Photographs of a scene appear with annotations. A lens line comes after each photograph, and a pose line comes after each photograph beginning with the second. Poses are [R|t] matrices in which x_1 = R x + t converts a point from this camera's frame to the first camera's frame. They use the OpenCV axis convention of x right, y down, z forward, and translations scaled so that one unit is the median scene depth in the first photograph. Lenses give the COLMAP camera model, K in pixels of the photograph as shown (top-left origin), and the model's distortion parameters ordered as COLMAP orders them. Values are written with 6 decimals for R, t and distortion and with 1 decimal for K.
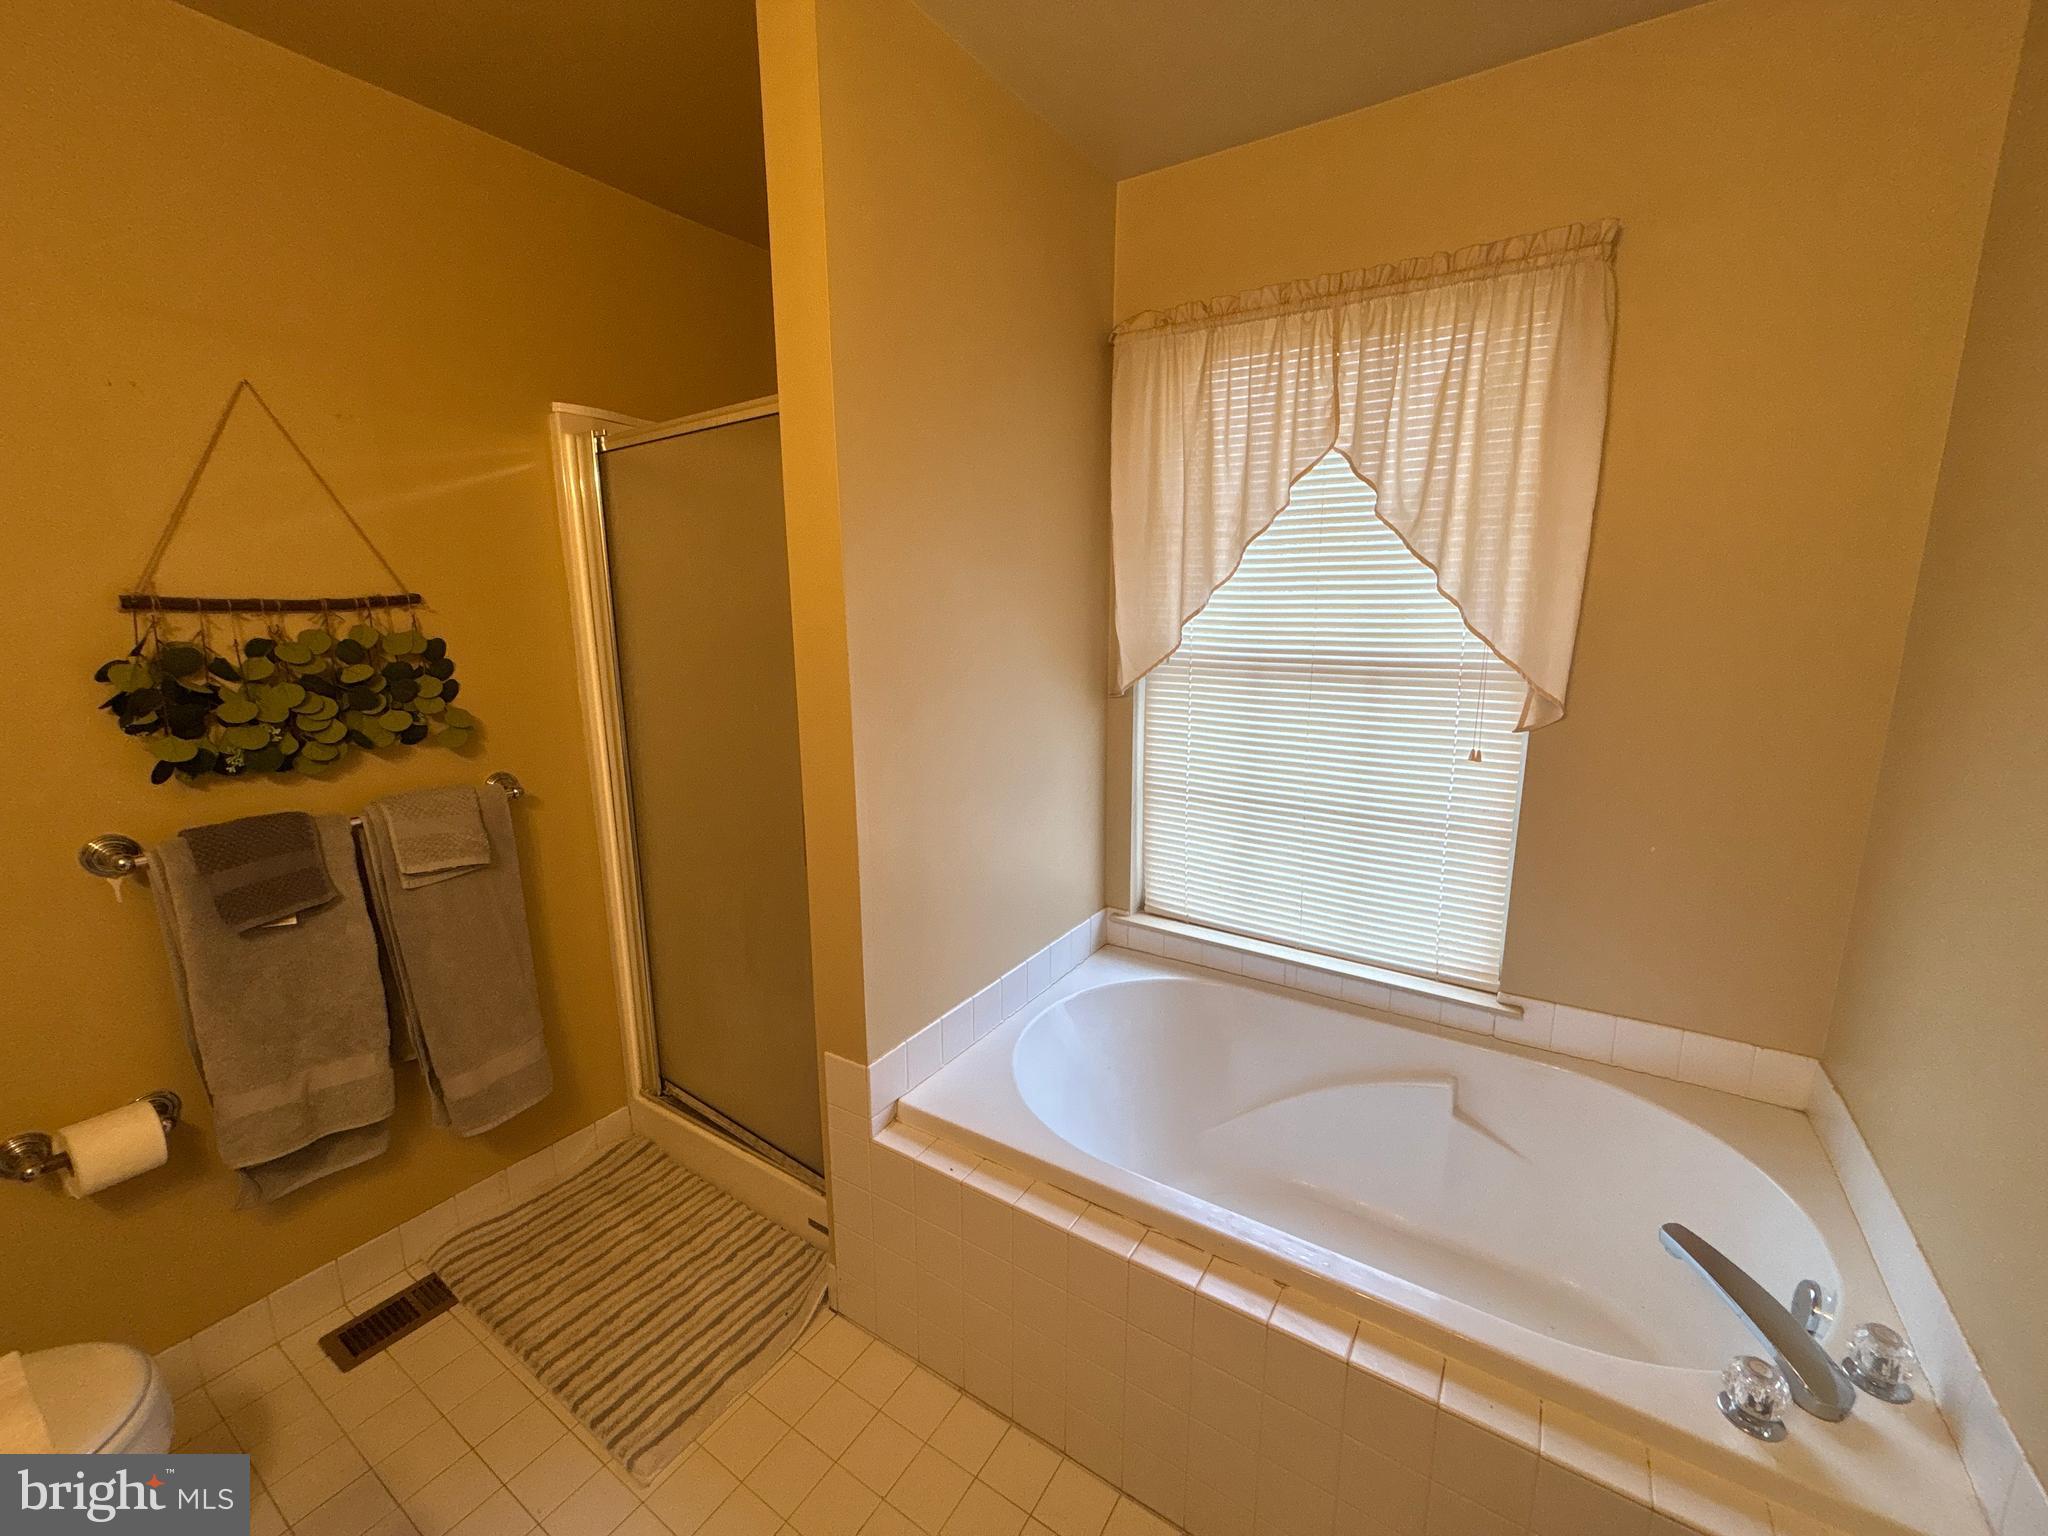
lens RADIAL K [[817.5, 0, 1036.3], [0, 817.5, 763.7], [0, 0, 1]] dist [-0.002958, -0.001285]
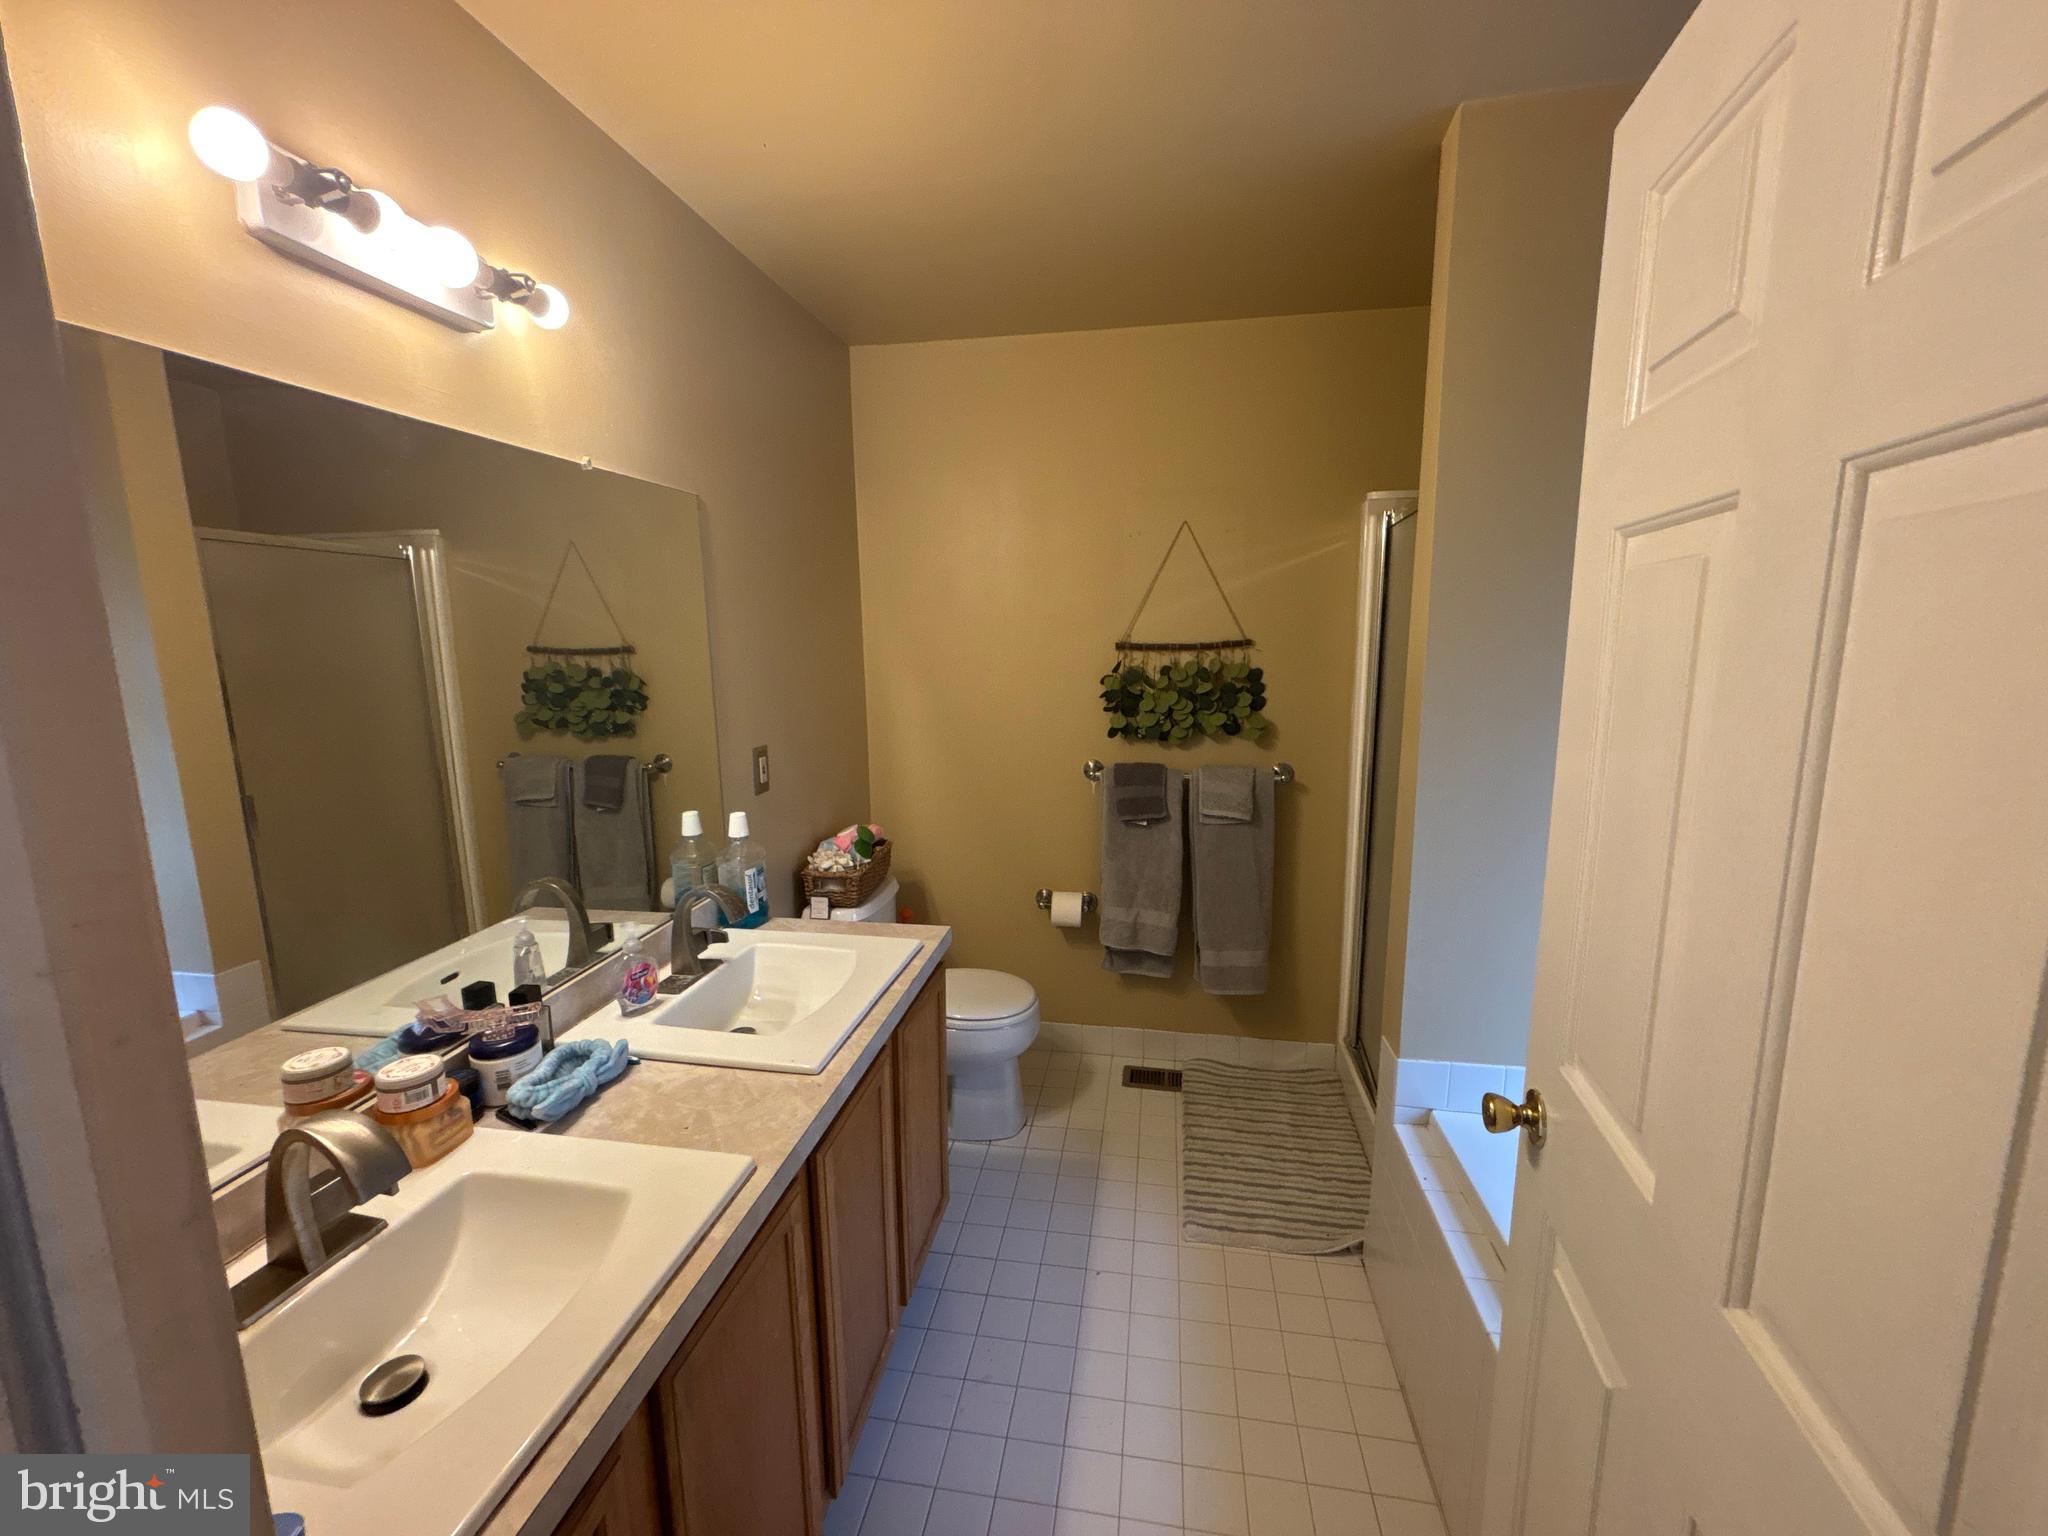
lens RADIAL K [[817.5, 0, 1018.9], [0, 817.5, 763.3], [0, 0, 1]] dist [-0.002958, -0.001285]
pose [[0.376376, 0.142030, -0.915516, 0.557043], [-0.169299, 0.982084, 0.082757, -0.034283], [0.910867, 0.123848, 0.393678, 0.026045]]
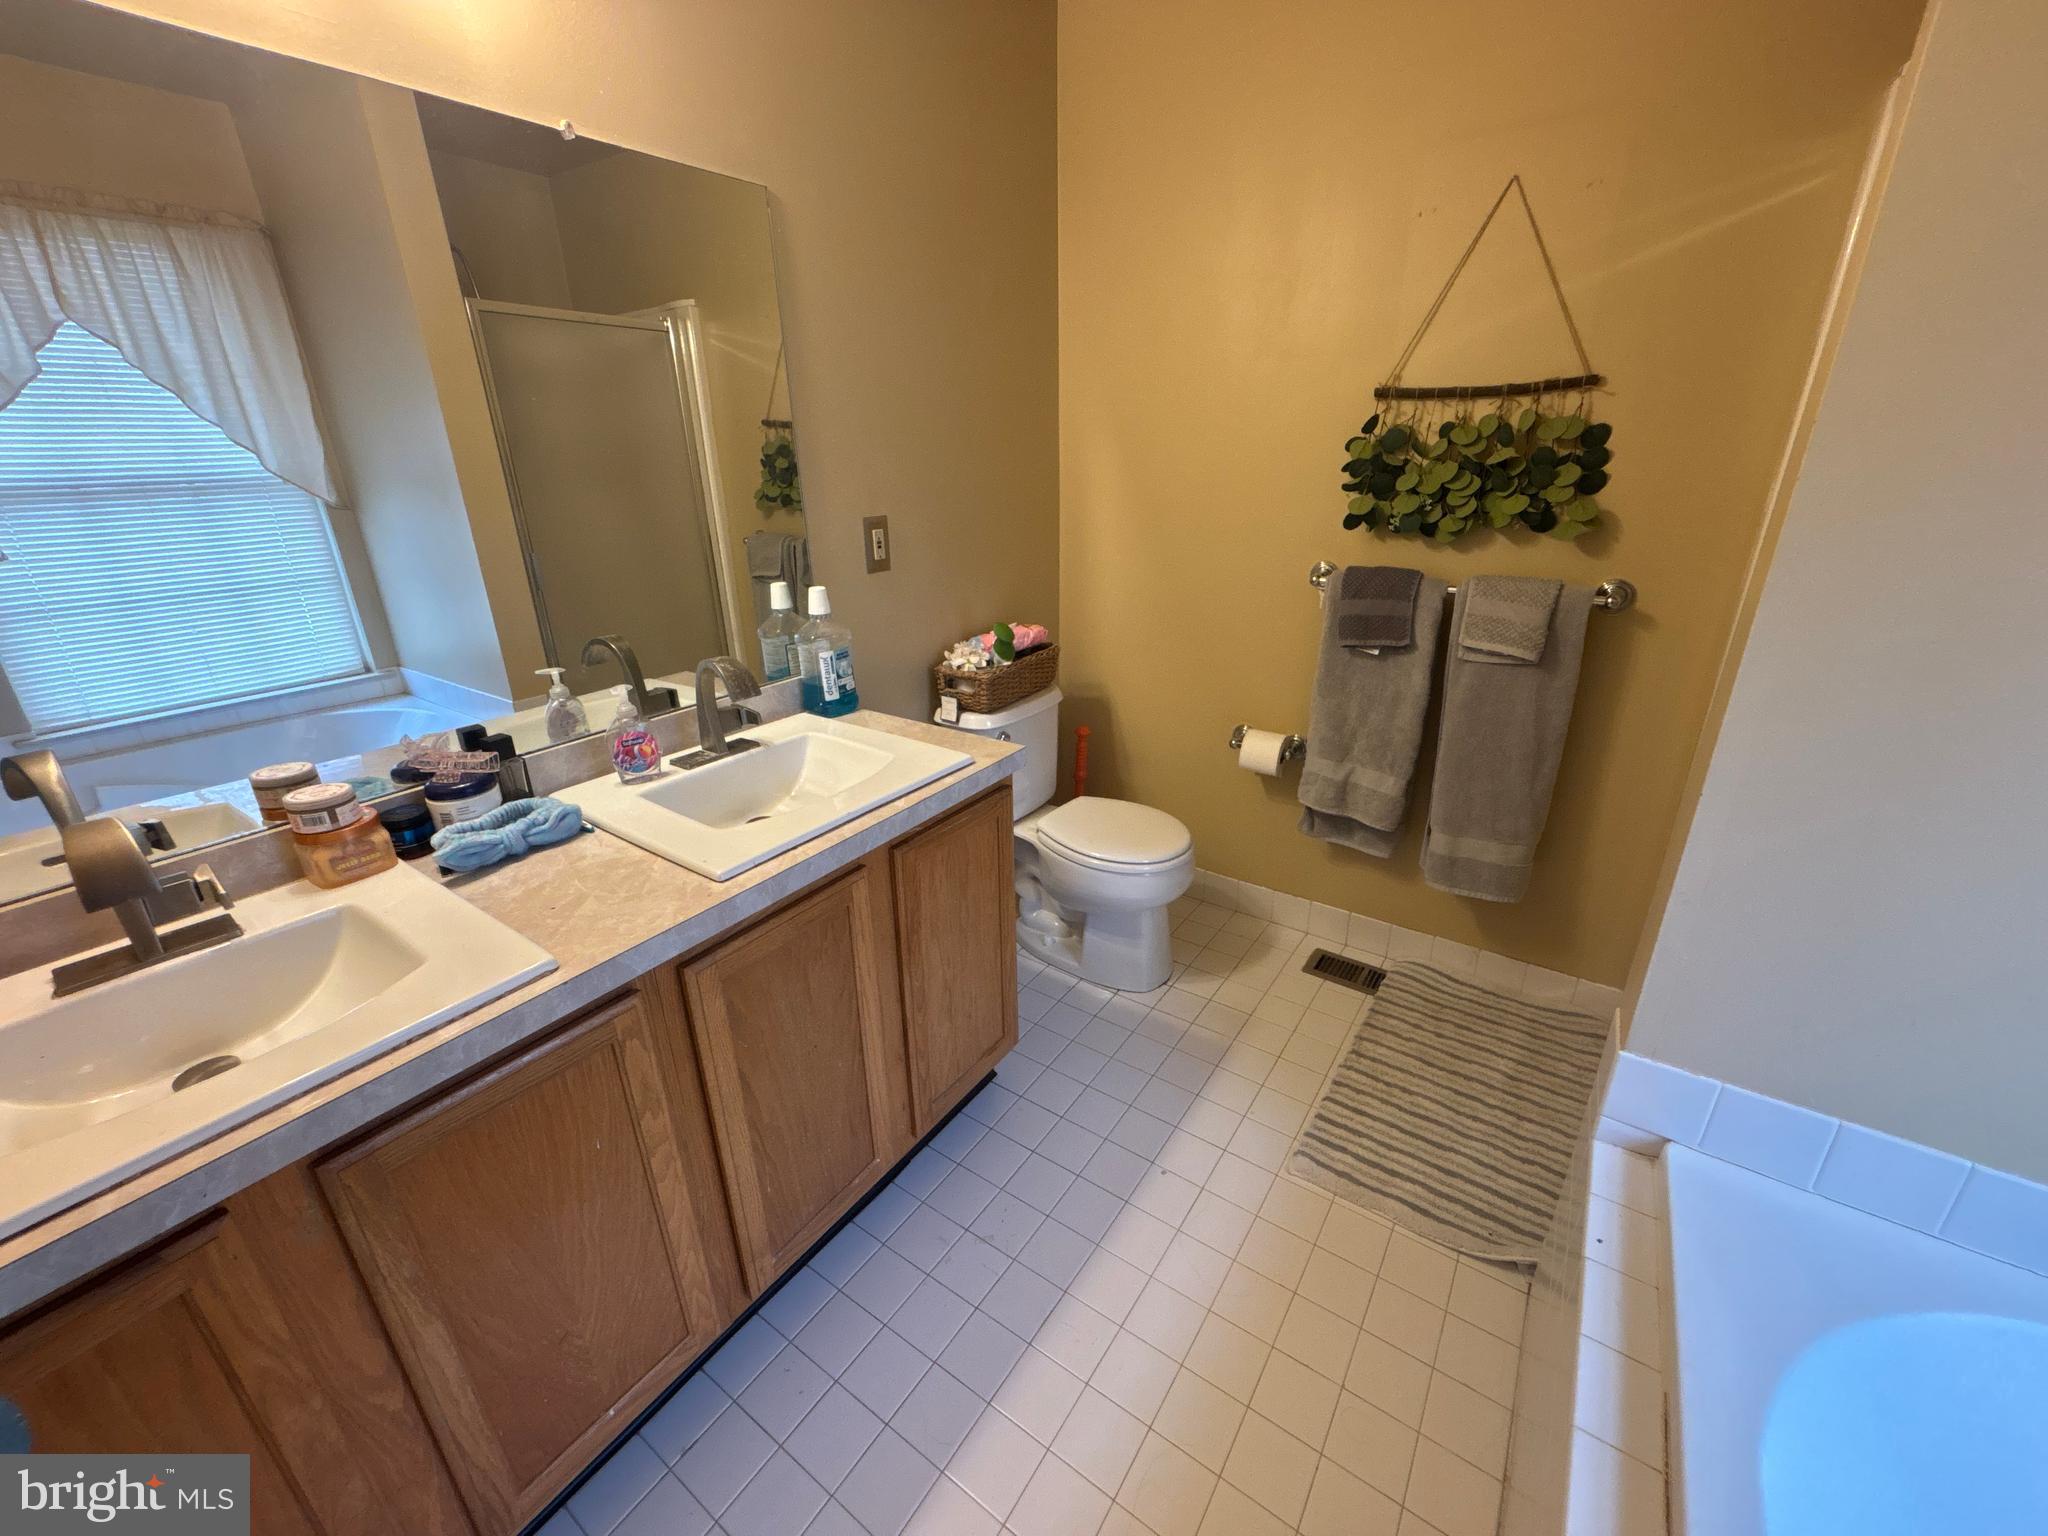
lens RADIAL K [[817.5, 0, 1022.6], [0, 817.5, 768.2], [0, 0, 1]] dist [-0.002958, -0.001285]
pose [[-0.056951, 0.364178, -0.929586, 0.375630], [-0.176197, 0.912816, 0.368403, -0.017980], [0.982706, 0.184771, 0.012181, 0.428044]]
